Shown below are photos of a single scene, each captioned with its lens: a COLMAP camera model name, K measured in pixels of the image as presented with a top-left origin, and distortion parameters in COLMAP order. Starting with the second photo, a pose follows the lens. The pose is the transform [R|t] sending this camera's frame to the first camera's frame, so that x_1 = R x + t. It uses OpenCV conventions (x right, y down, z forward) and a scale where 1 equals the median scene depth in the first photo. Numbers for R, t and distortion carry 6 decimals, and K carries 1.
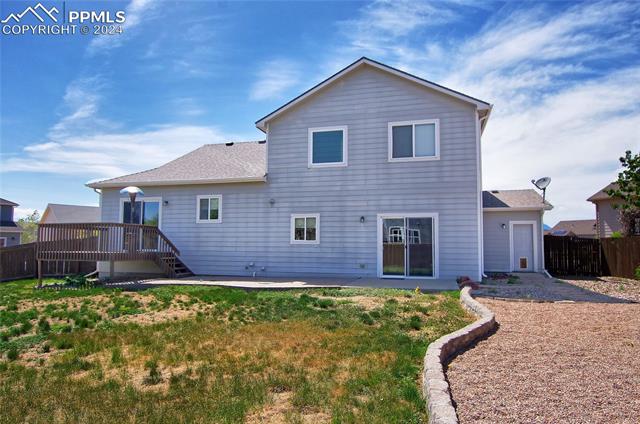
lens RADIAL K [[436.9, 0, 320.0], [0, 436.9, 212.0], [0, 0, 1]] dist [0.002748, 0.005035]
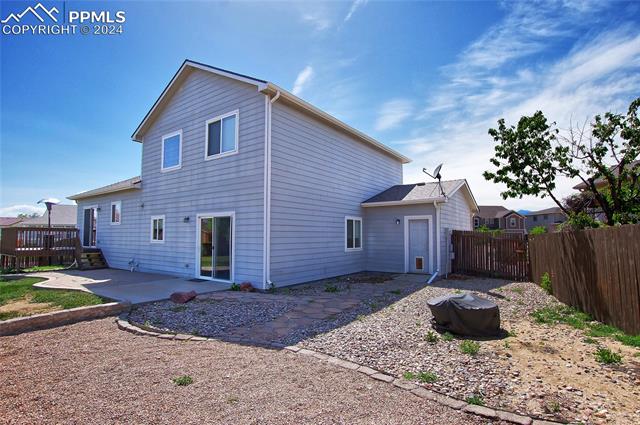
lens RADIAL K [[307.0, 0, 320.0], [0, 307.0, 212.5], [0, 0, 1]] dist [-0.000615, -0.000205]
pose [[0.941725, -0.029266, -0.335109, 0.602858], [0.030174, 0.999542, -0.002498, 0.011035], [0.335029, -0.007759, 0.942176, 0.417364]]
